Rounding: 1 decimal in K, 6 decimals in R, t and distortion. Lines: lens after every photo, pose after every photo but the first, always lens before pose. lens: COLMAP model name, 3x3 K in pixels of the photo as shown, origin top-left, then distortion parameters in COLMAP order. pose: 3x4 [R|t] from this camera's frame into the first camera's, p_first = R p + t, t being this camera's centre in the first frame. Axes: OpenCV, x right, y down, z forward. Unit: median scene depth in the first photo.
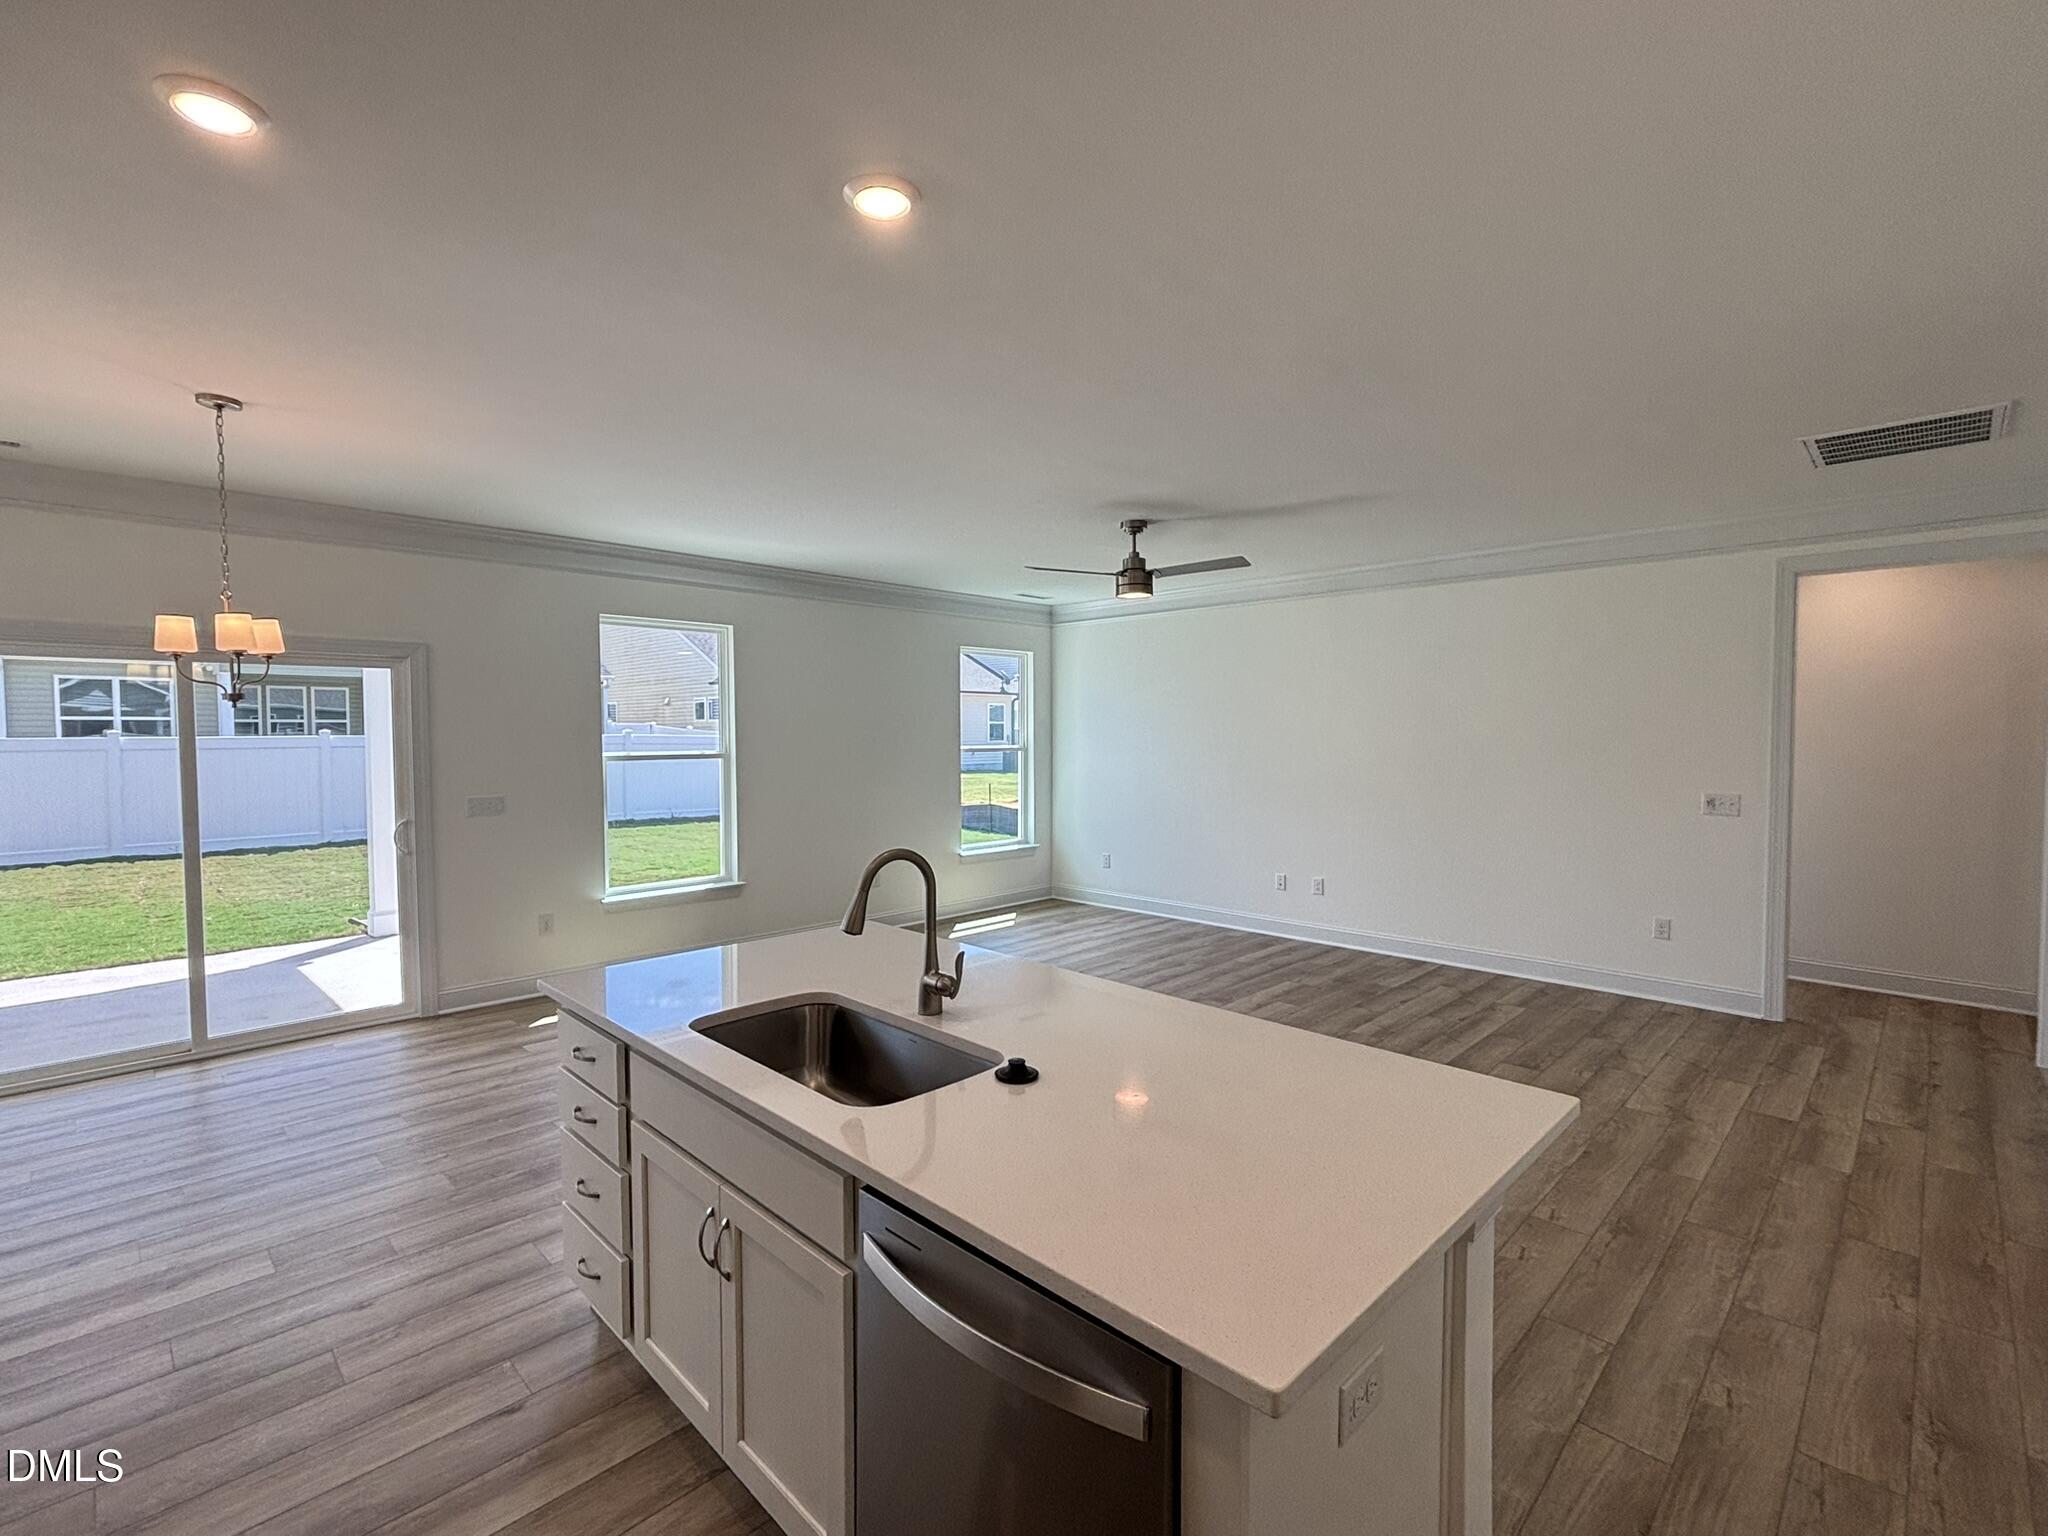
lens RADIAL K [[926.8, 0, 1018.8], [0, 926.8, 762.9], [0, 0, 1]] dist [0.006520, -0.002299]
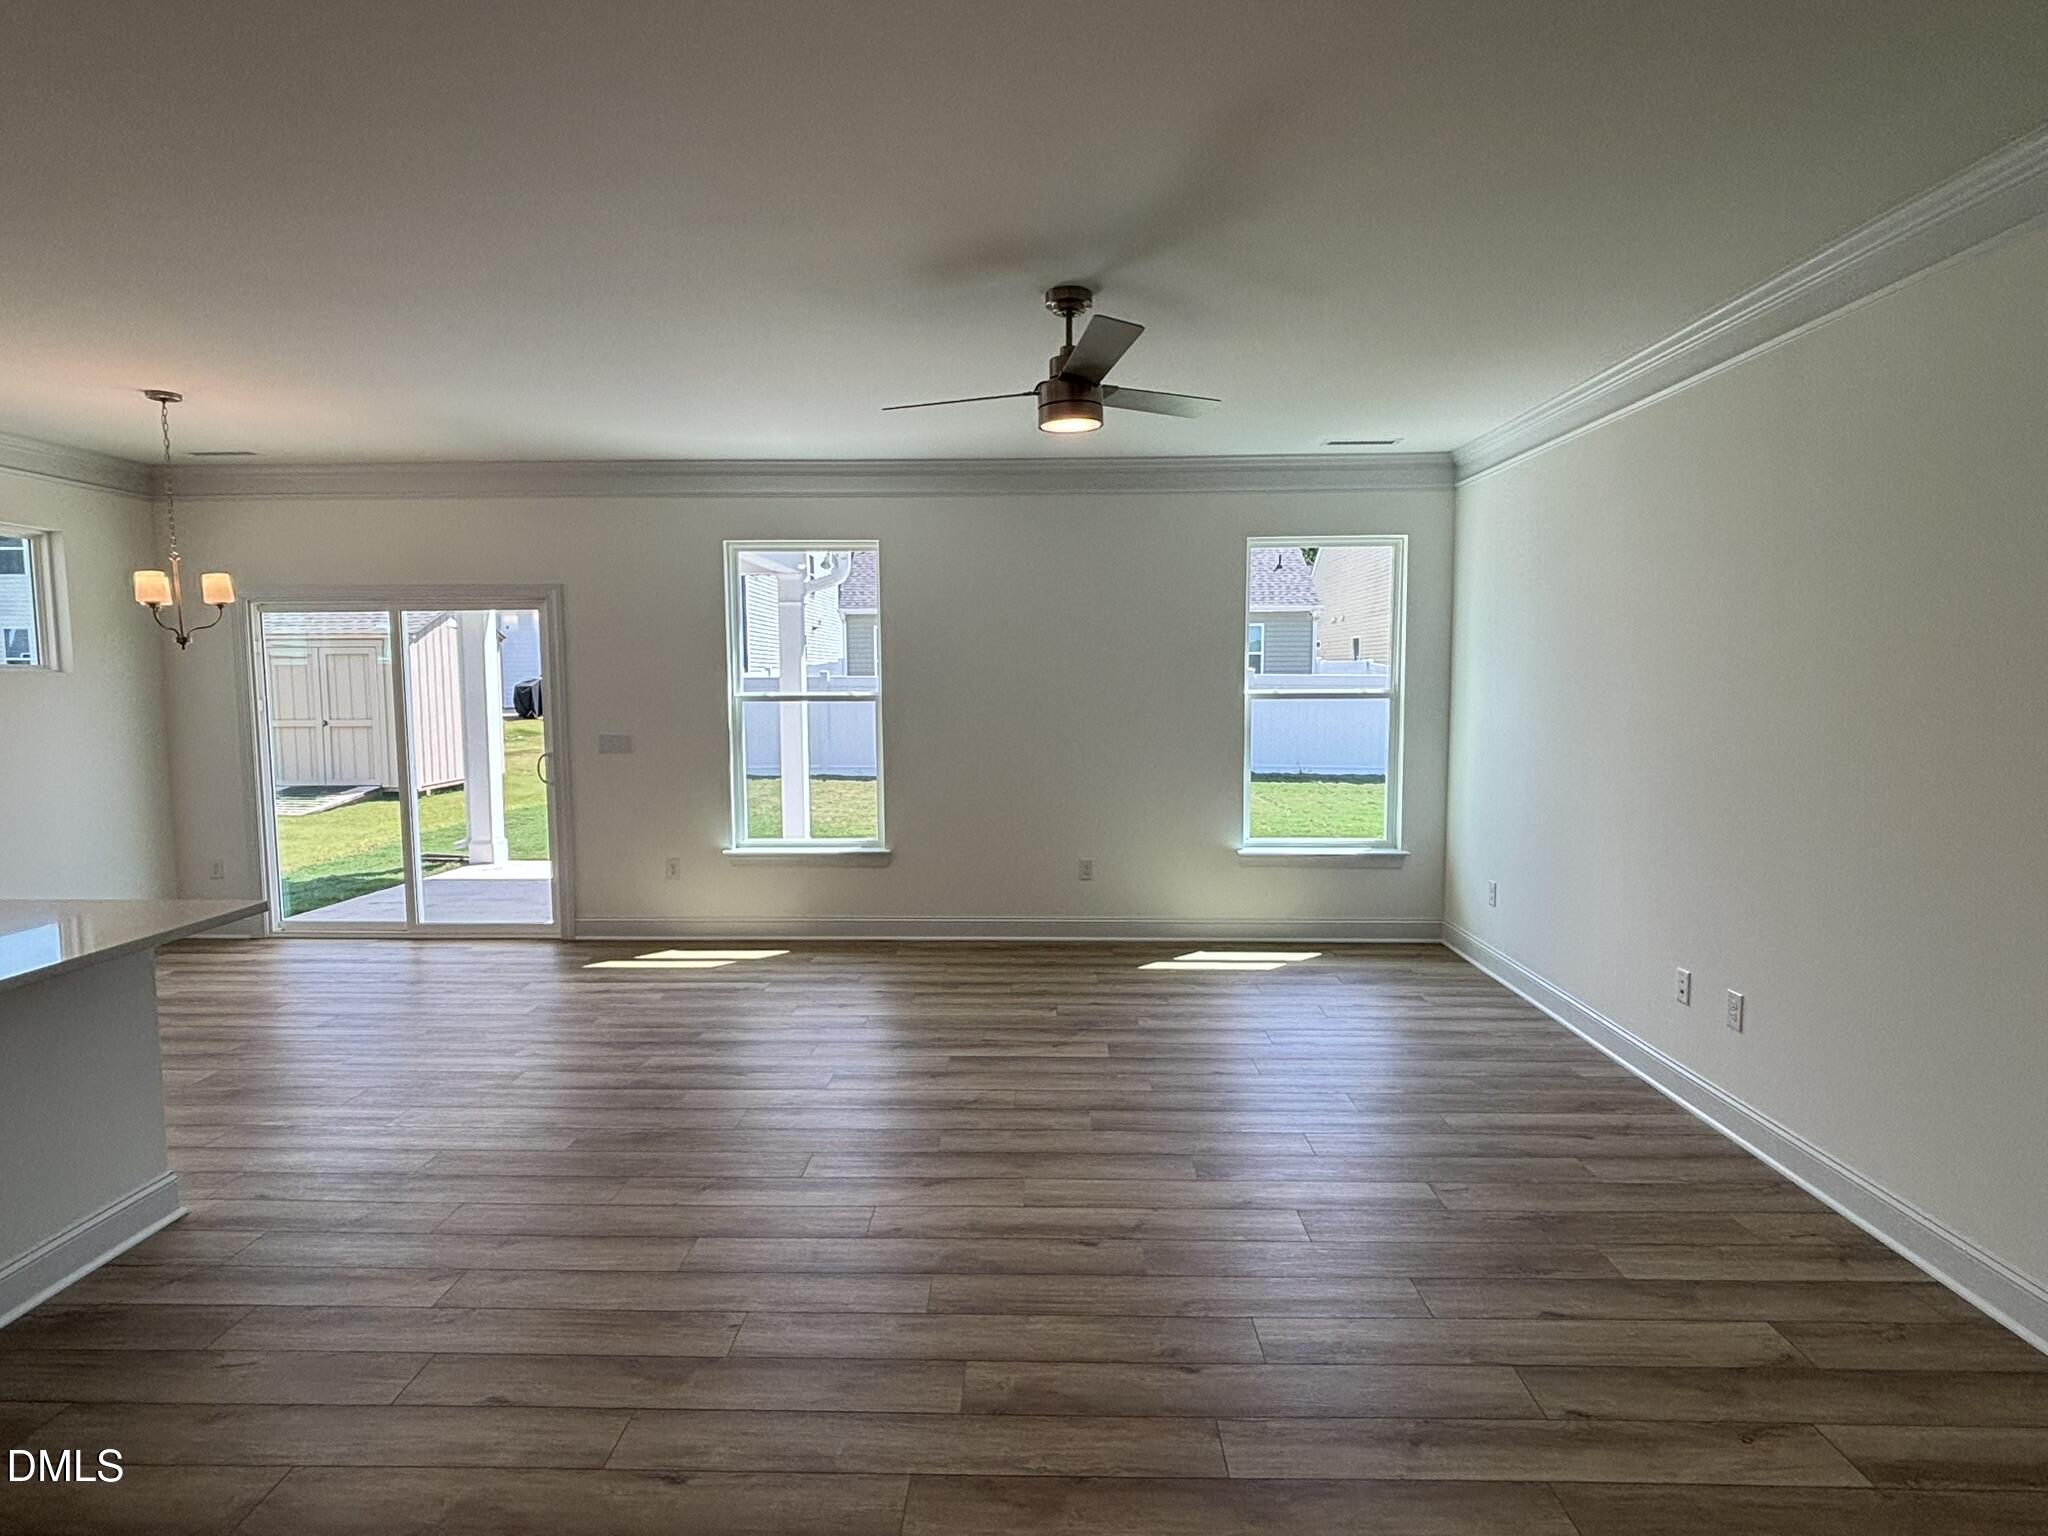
lens RADIAL K [[1099.9, 0, 1004.7], [0, 1099.9, 767.3], [0, 0, 1]] dist [0.011562, -0.003170]
pose [[0.683537, 0.059359, -0.727498, 0.538510], [-0.019879, 0.997832, 0.062739, -0.010609], [0.729645, -0.028423, 0.683236, 0.449755]]
